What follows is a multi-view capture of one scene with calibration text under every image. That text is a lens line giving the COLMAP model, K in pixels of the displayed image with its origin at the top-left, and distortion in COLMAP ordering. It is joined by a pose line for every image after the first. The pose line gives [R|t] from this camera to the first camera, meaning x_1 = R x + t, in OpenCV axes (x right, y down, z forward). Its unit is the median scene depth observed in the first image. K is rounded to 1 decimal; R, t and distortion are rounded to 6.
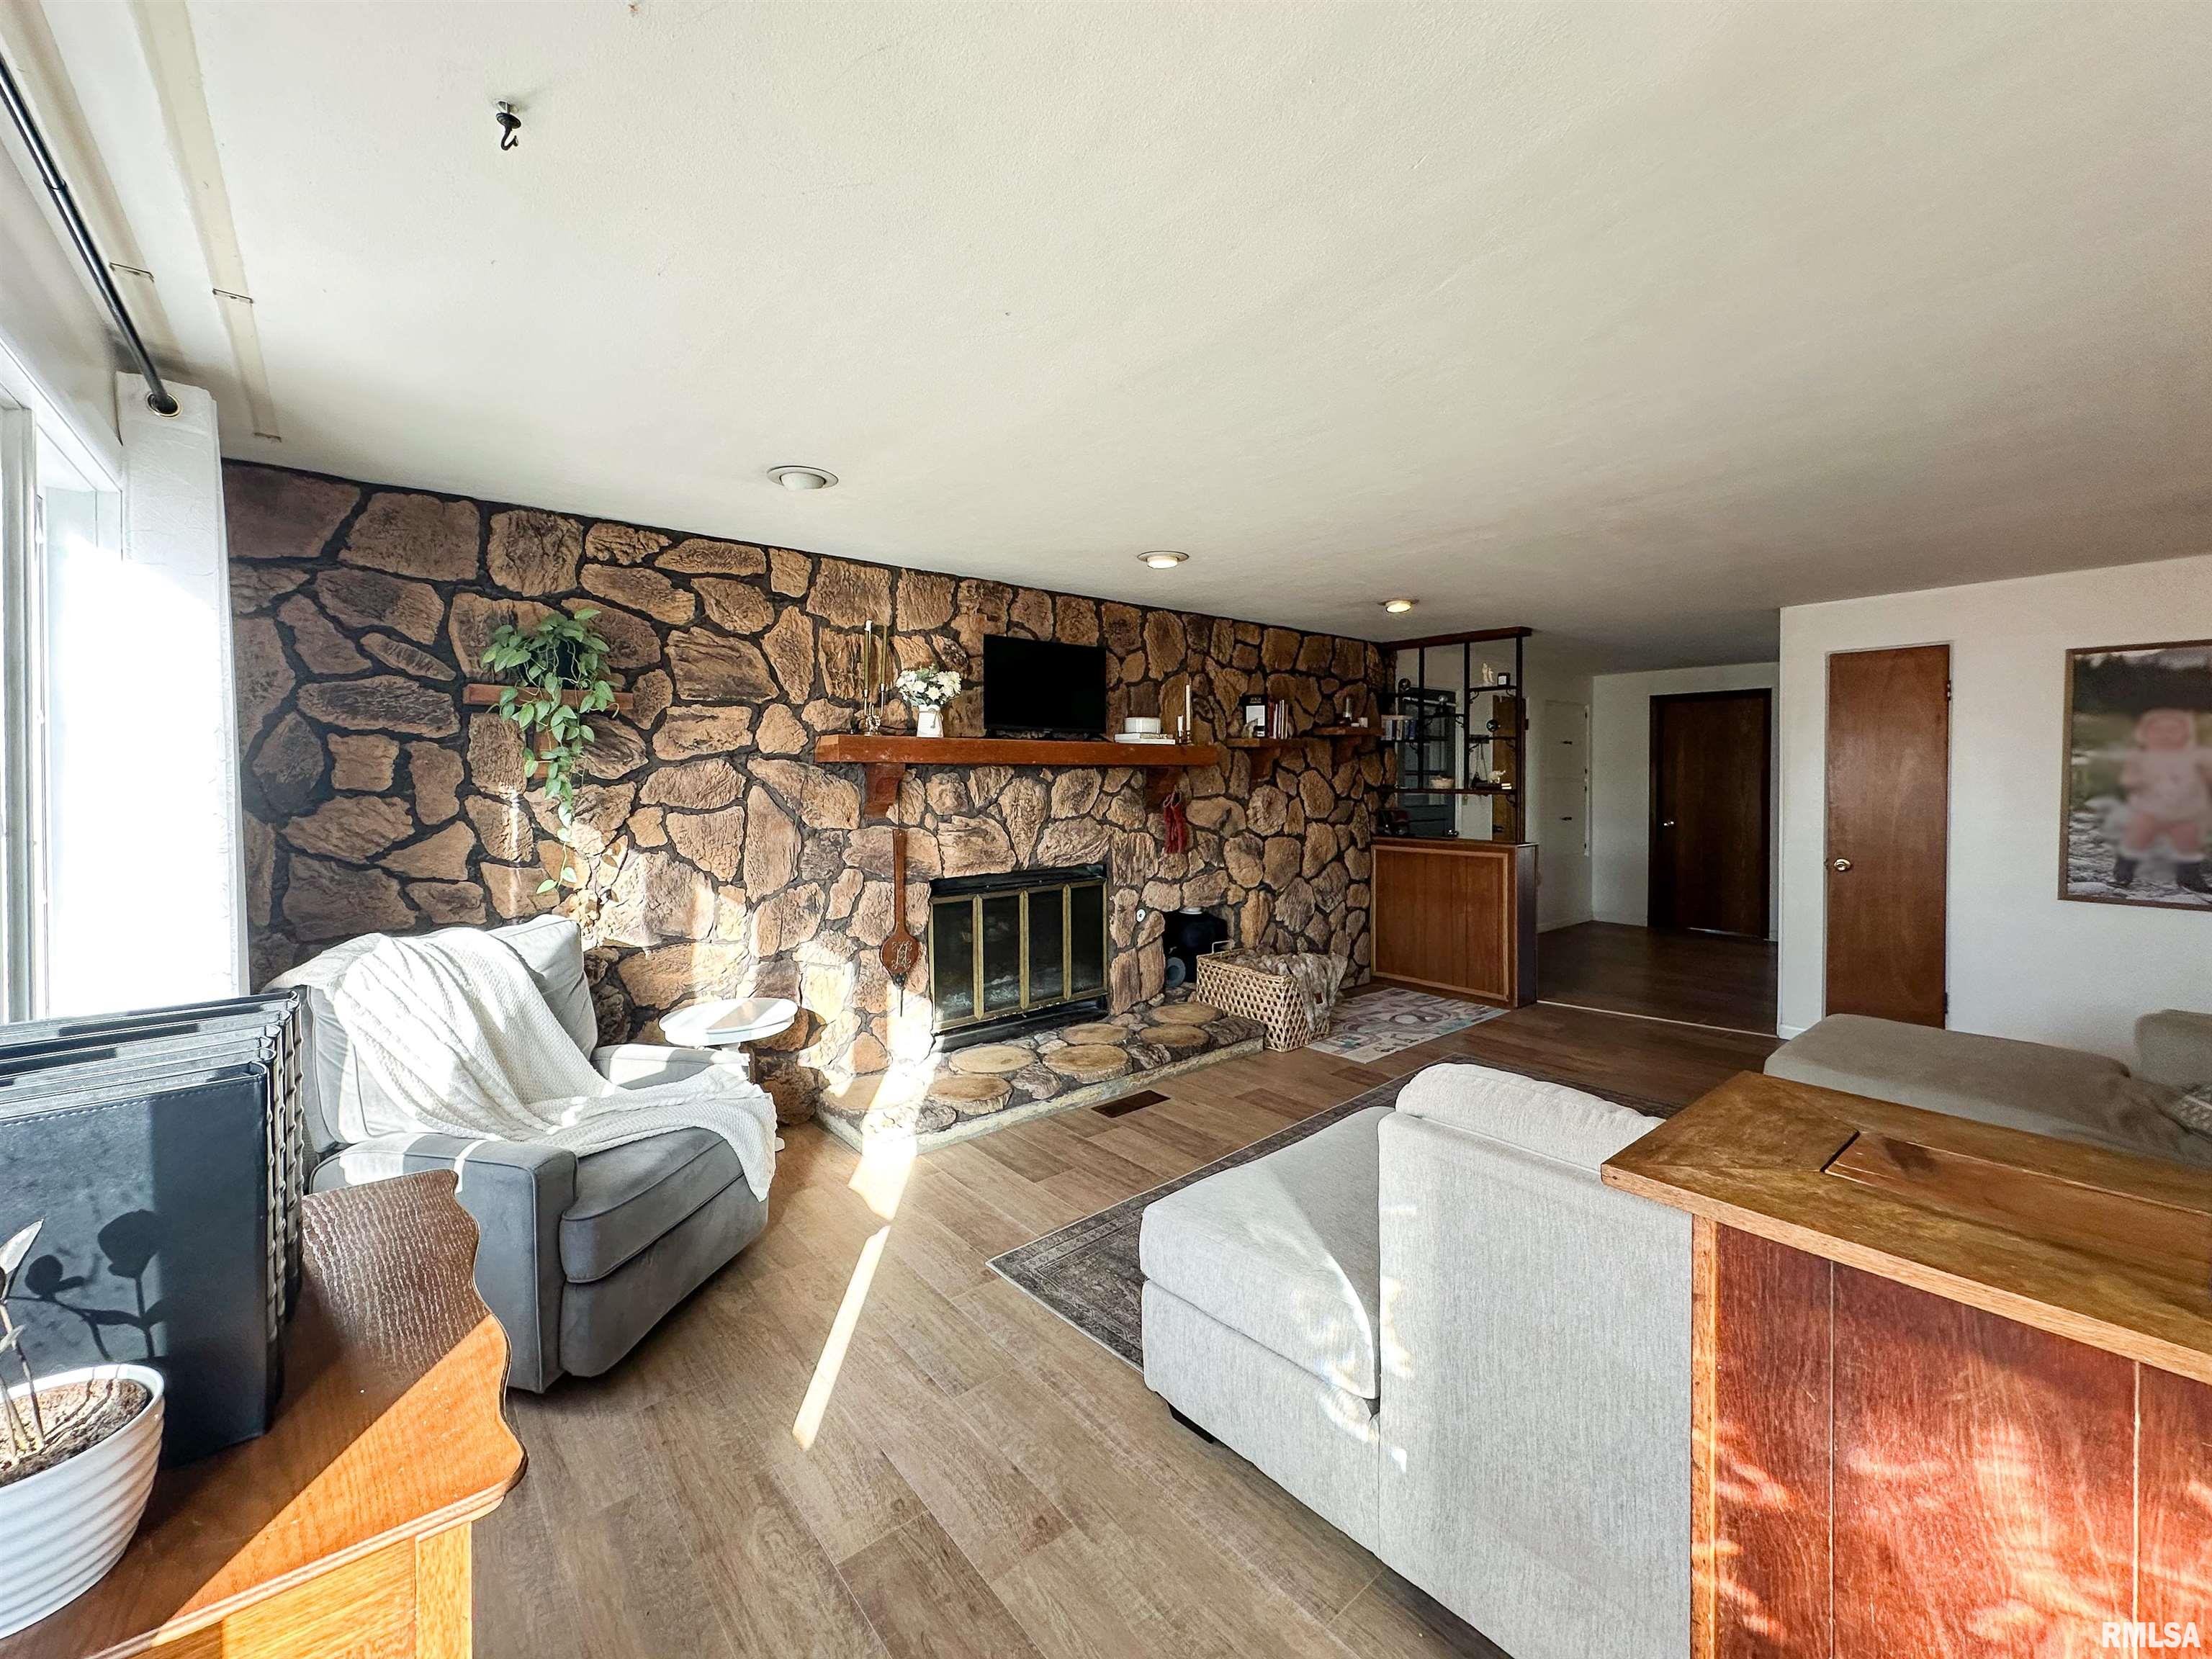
lens RADIAL K [[875.7, 0, 1112.9], [0, 875.7, 791.6], [0, 0, 1]] dist [-0.001375, -0.000179]
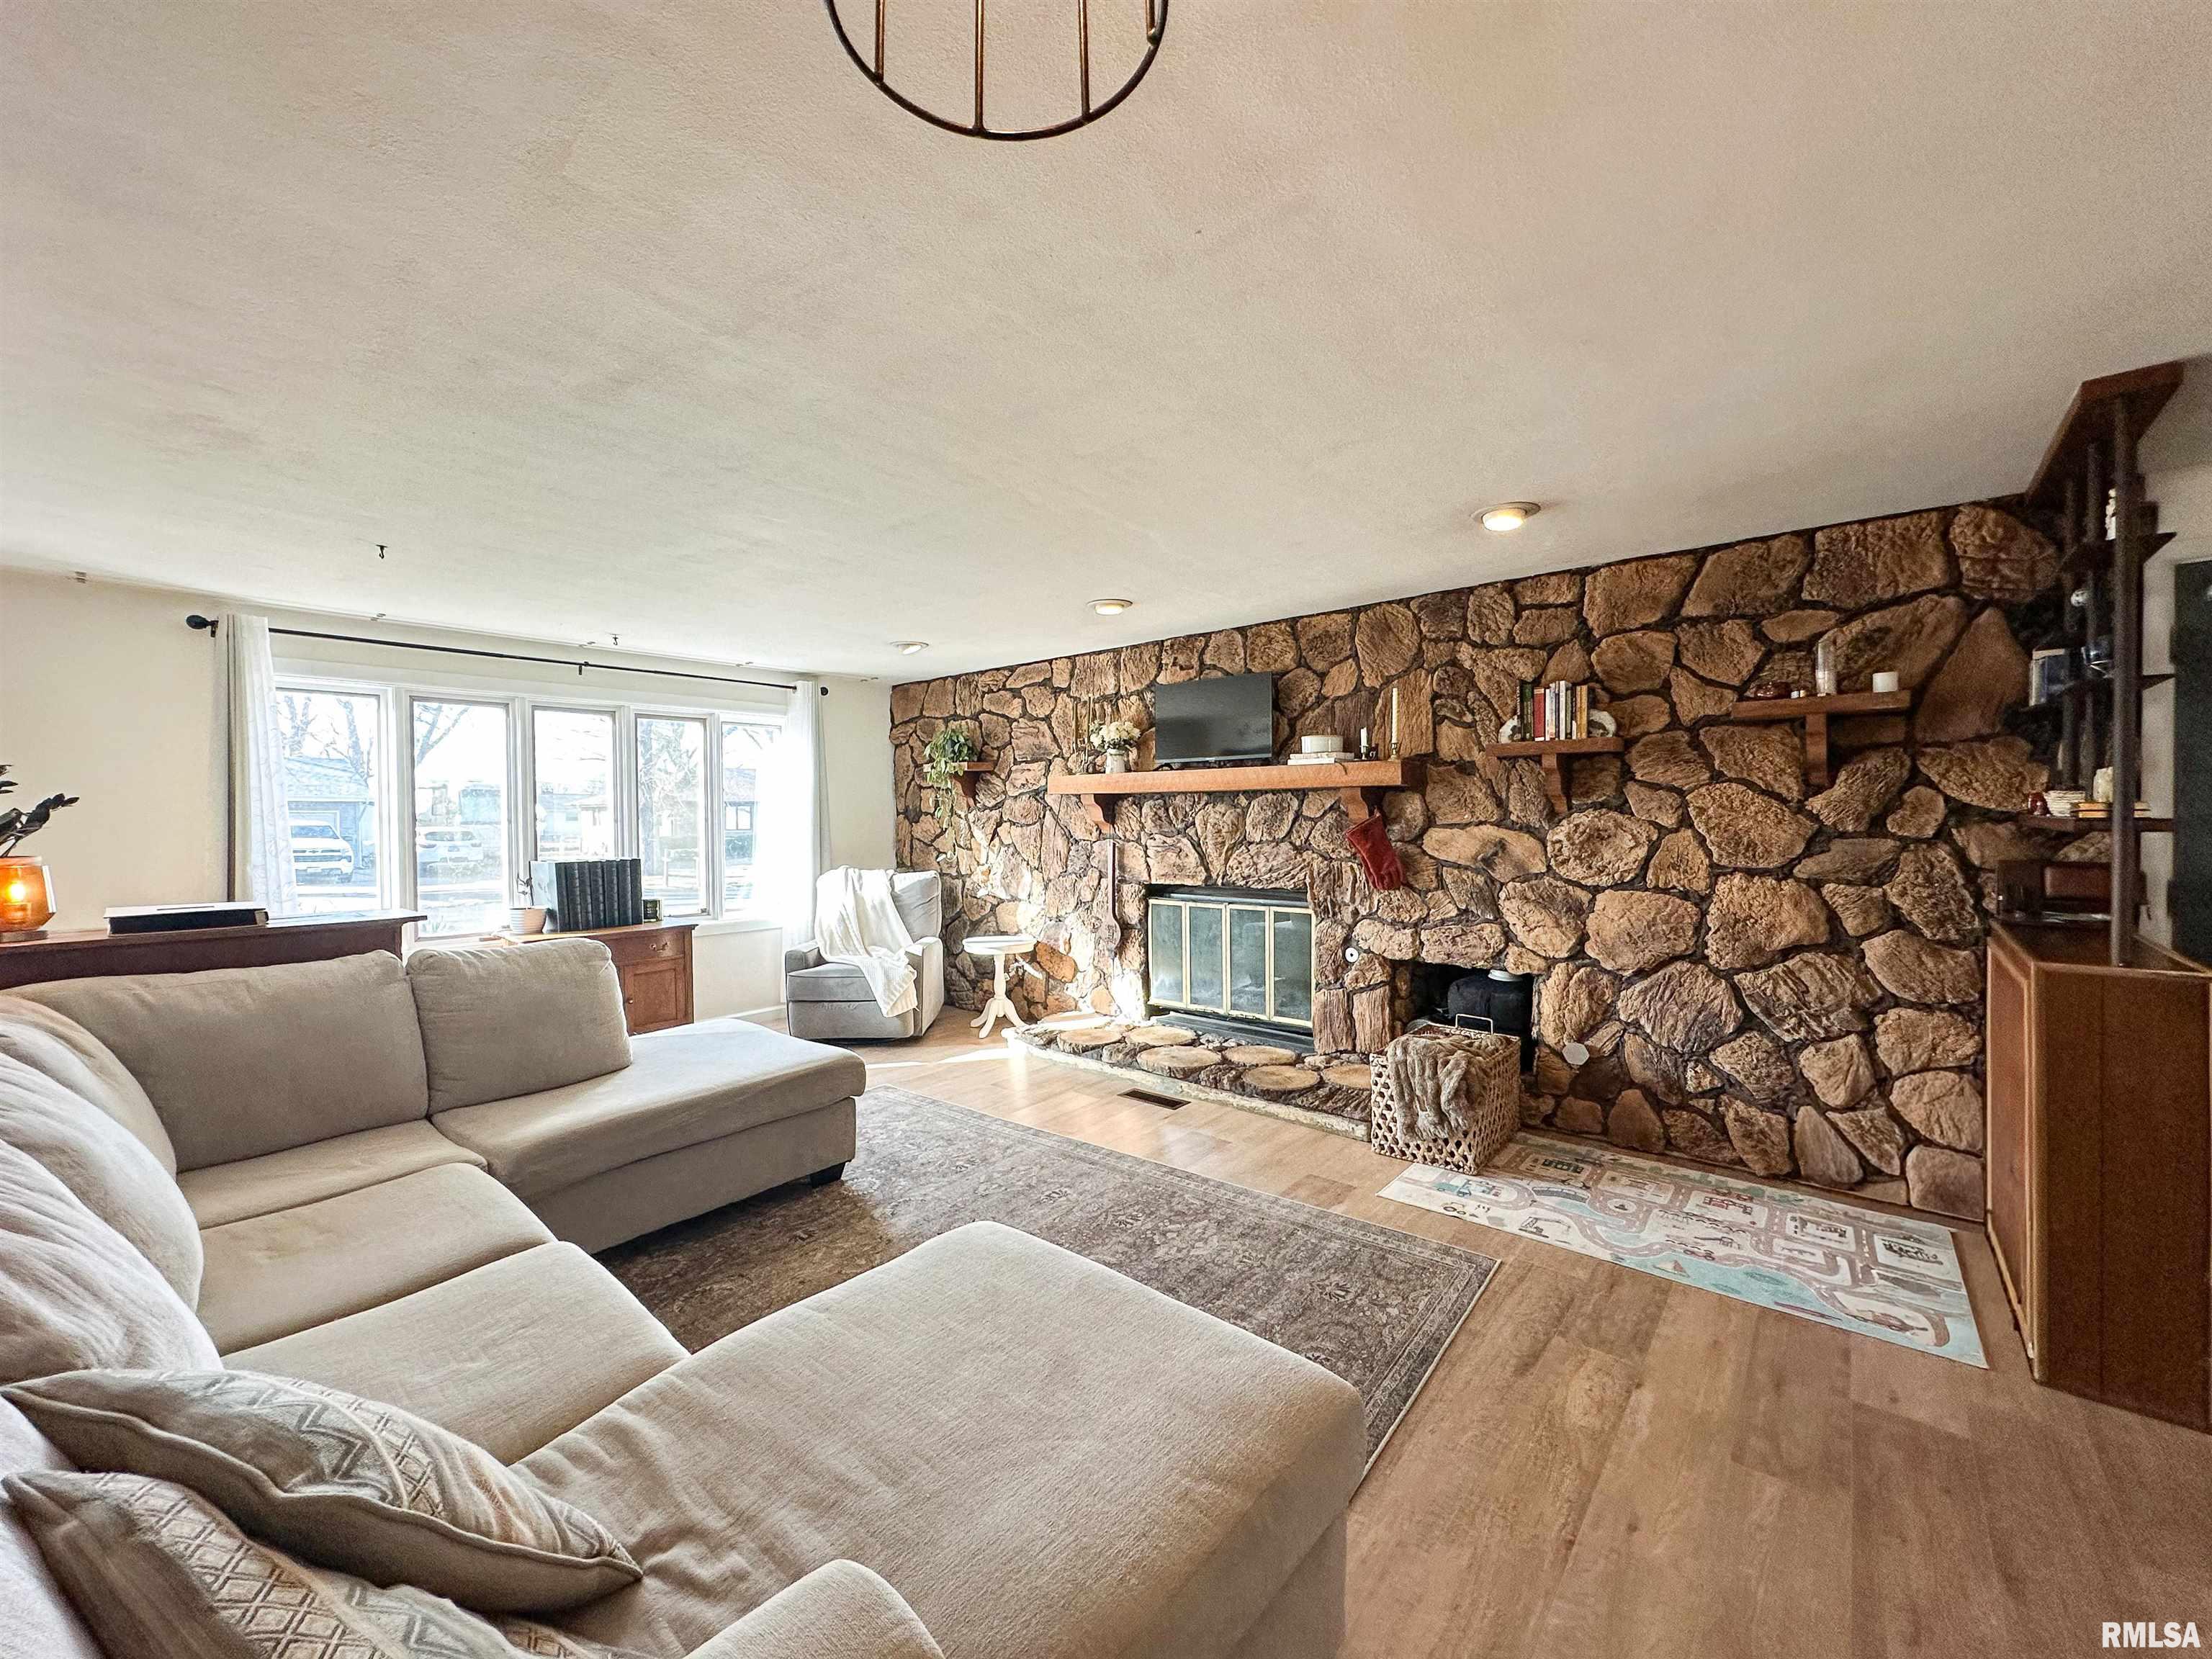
lens RADIAL K [[872.1, 0, 1193.2], [0, 872.1, 830.2], [0, 0, 1]] dist [-0.000550, -0.000111]
pose [[0.222546, 0.019351, -0.974730, 0.893063], [-0.009136, 0.999800, 0.017762, -0.000677], [0.974879, 0.004952, 0.222679, 0.664340]]
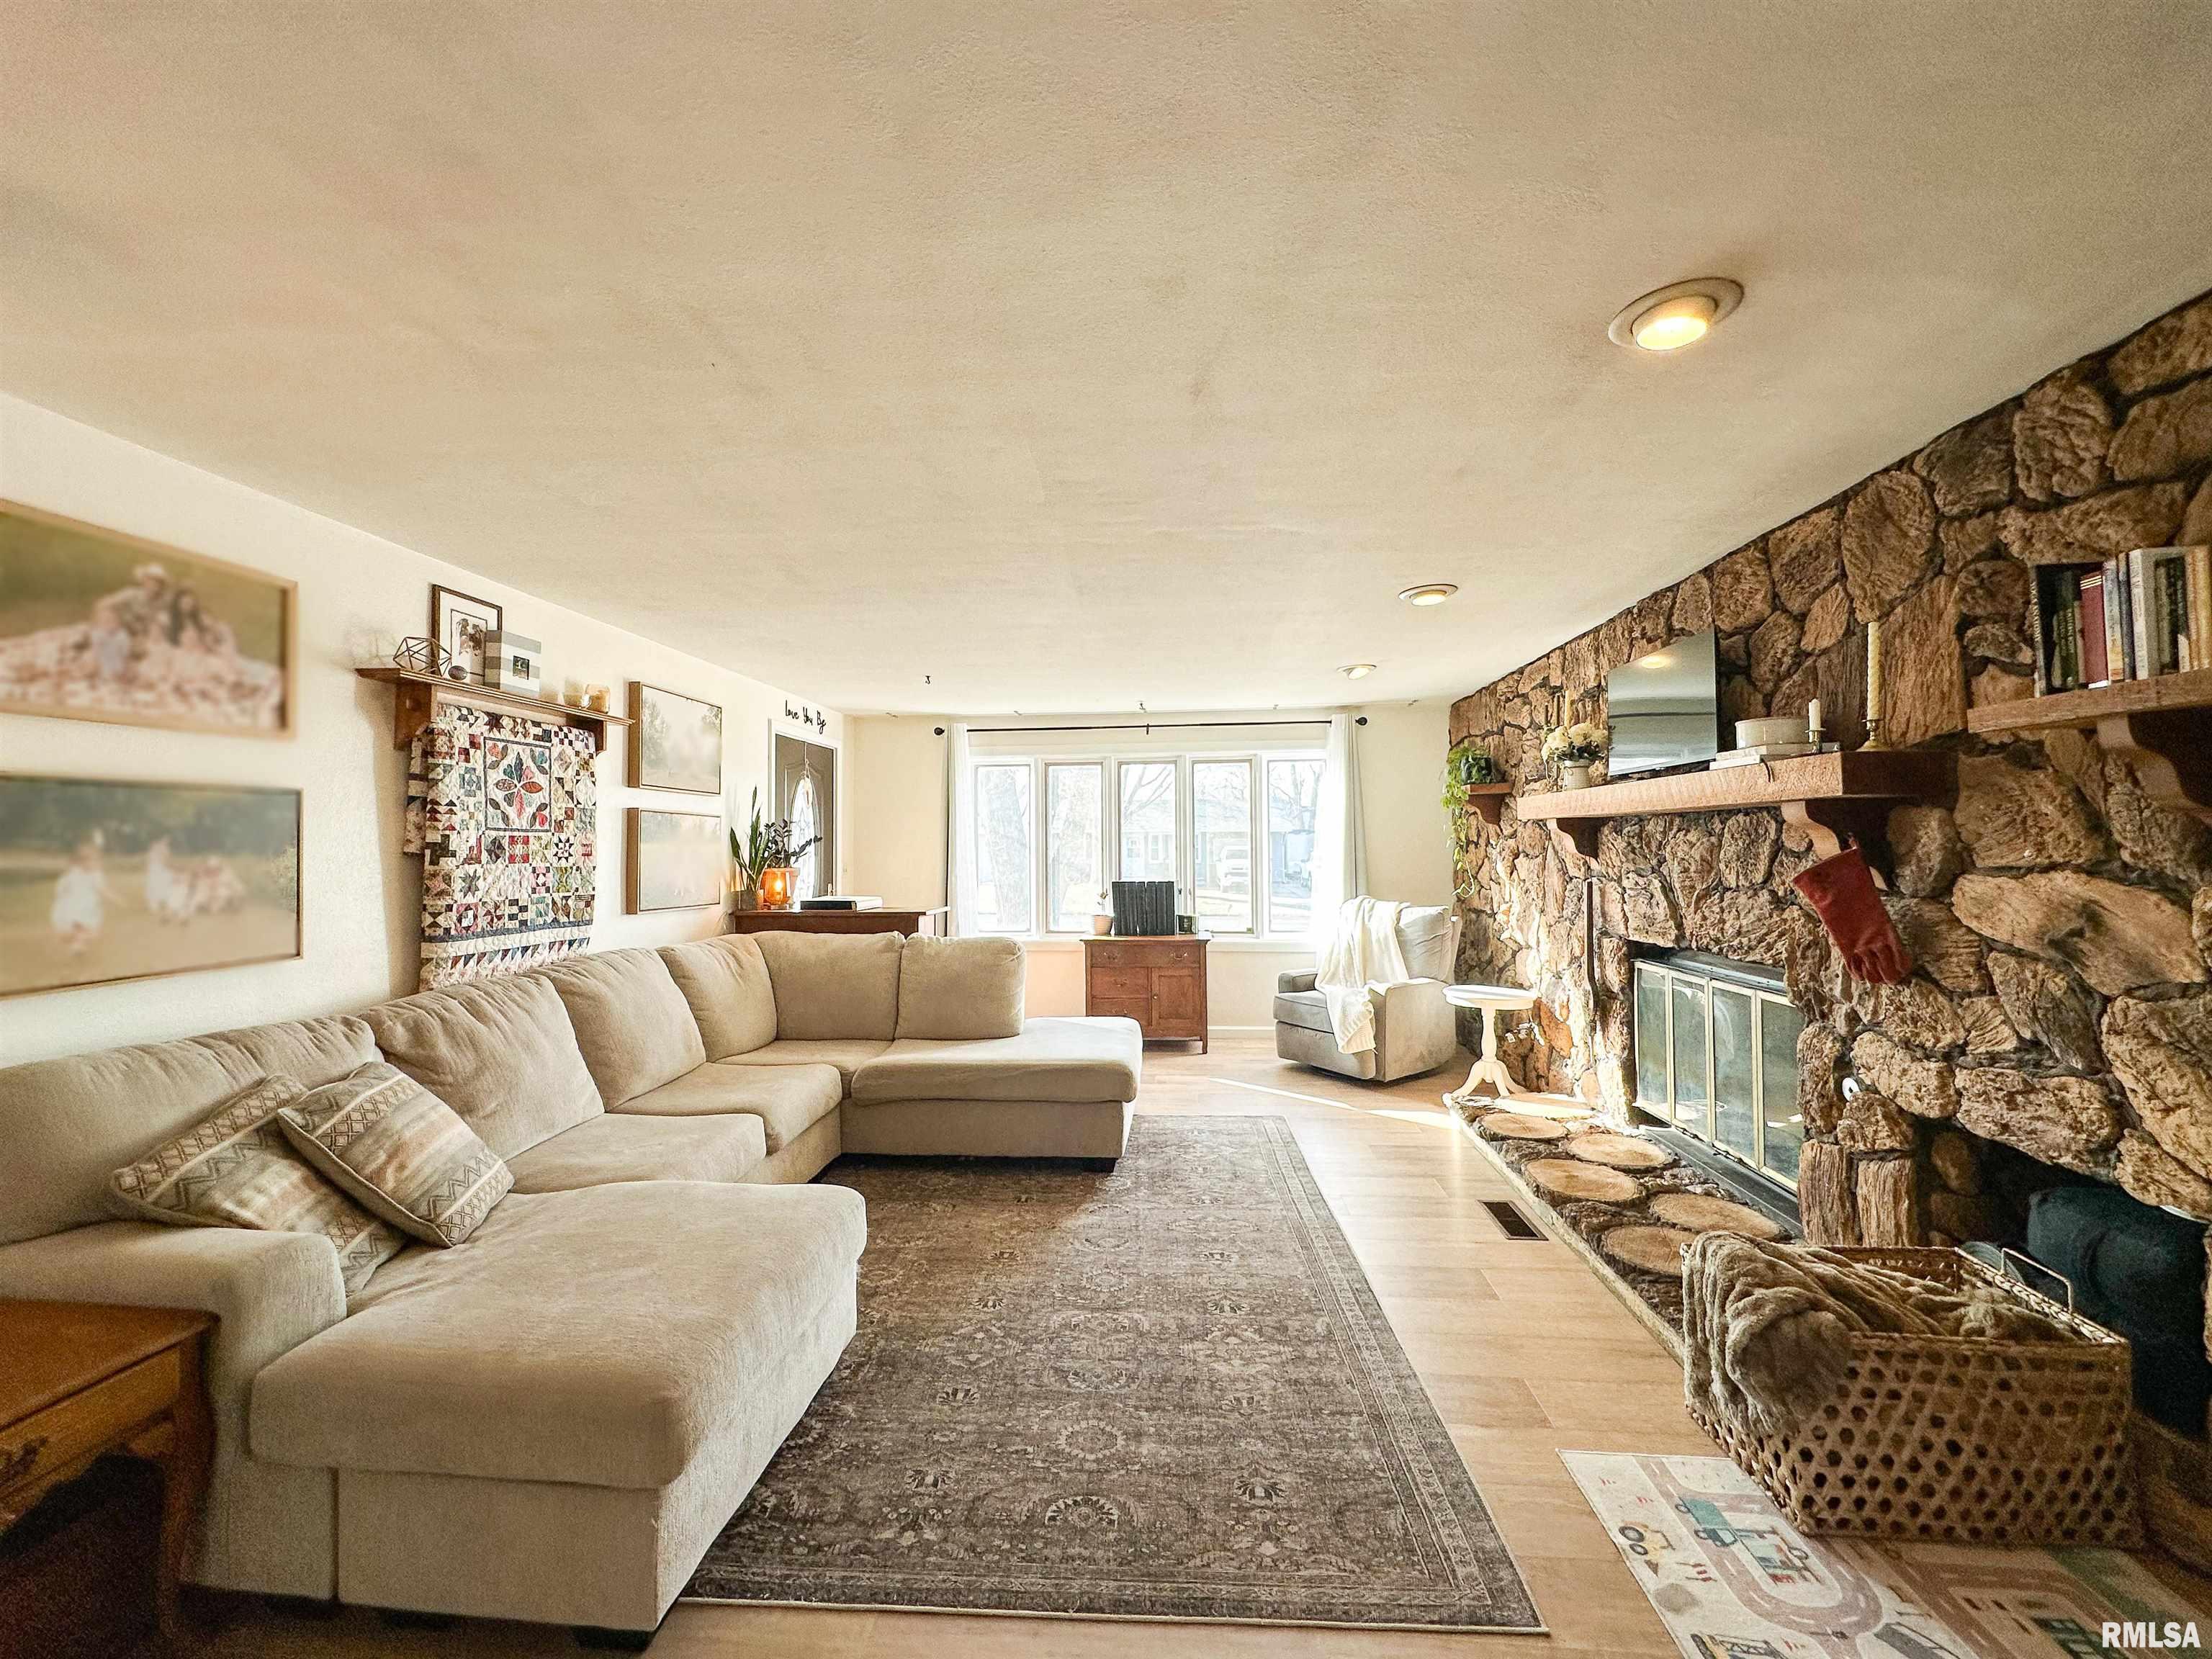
lens RADIAL K [[930.8, 0, 1126.8], [0, 930.8, 826.0], [0, 0, 1]] dist [0.000024, -0.000140]
pose [[-0.700001, -0.007516, -0.714103, 0.750580], [-0.002382, 0.999964, -0.008190, -0.009713], [0.714138, -0.004032, -0.699993, 1.117579]]
